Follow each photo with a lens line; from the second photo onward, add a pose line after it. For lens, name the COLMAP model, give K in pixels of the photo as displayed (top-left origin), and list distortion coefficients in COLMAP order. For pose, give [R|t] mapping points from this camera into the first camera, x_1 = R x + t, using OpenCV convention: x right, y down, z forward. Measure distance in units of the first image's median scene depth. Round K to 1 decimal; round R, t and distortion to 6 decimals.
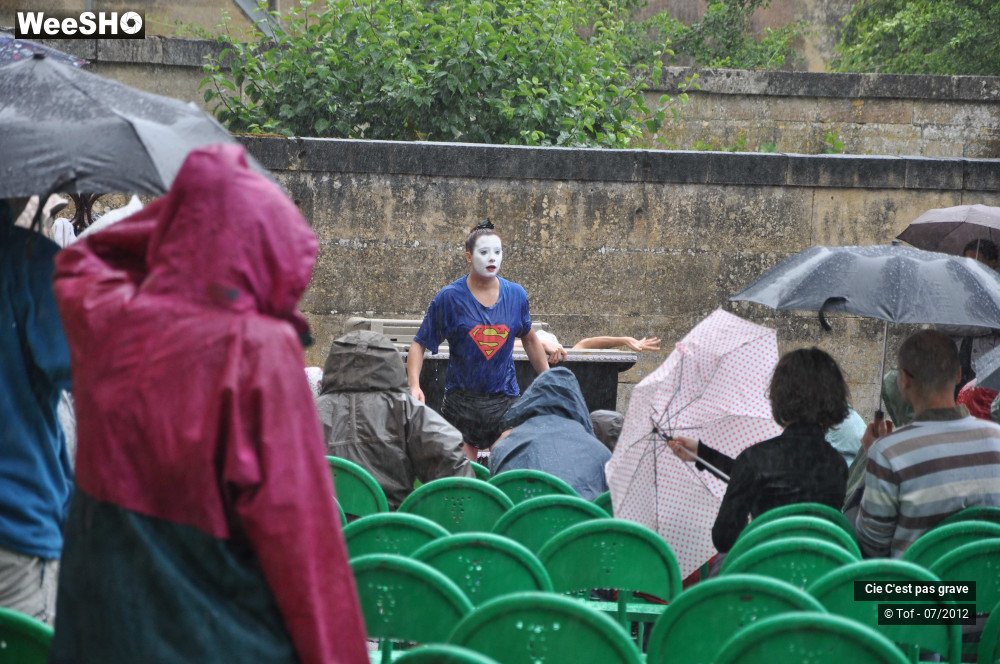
lens RADIAL K [[4264.1, 0, 480.3], [0, 4264.1, 338.8], [0, 0, 1]] dist [1.502545, 4.989196]
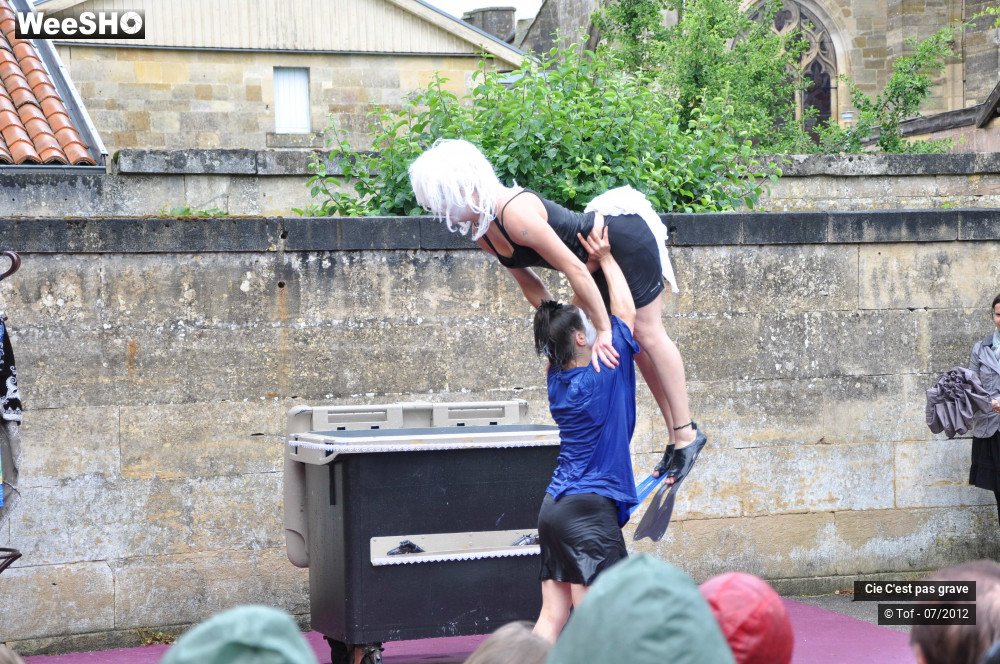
lens RADIAL K [[2229.2, 0, 488.1], [0, 2229.2, 330.6], [0, 0, 1]] dist [0.448831, 0.743880]
pose [[0.981832, -0.048112, -0.183553, 0.089998], [0.044716, 0.998744, -0.022599, -0.007671], [0.184410, 0.013981, 0.982750, 0.489161]]
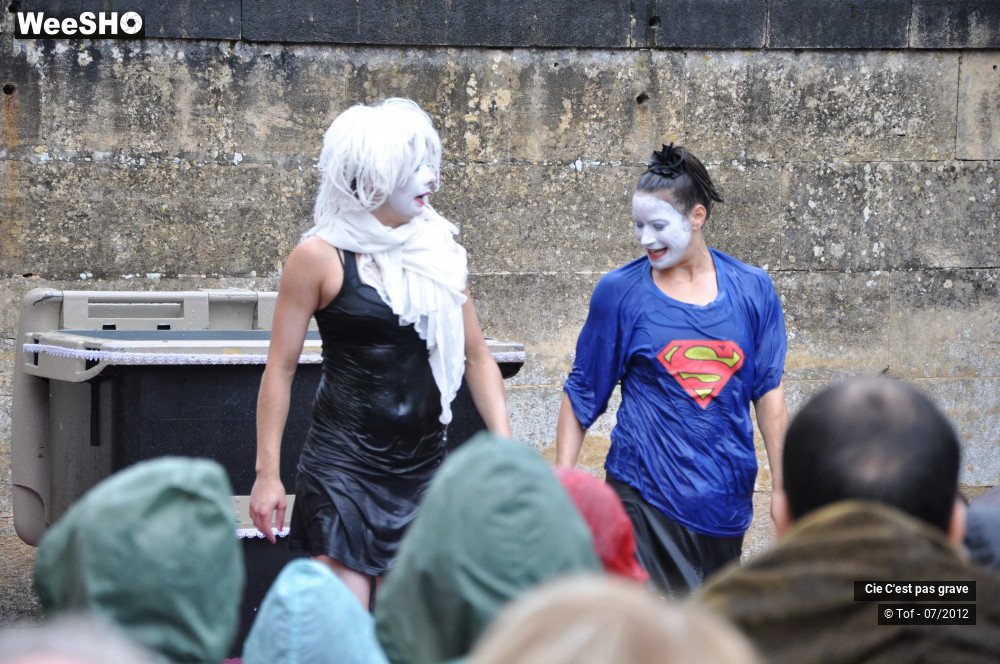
lens RADIAL K [[4264.1, 0, 480.3], [0, 4264.1, 338.8], [0, 0, 1]] dist [1.502545, 4.989196]
pose [[0.988194, -0.011248, -0.152797, 0.106112], [0.013994, 0.999759, 0.016903, -0.006564], [0.152570, -0.018841, 0.988113, 0.399368]]
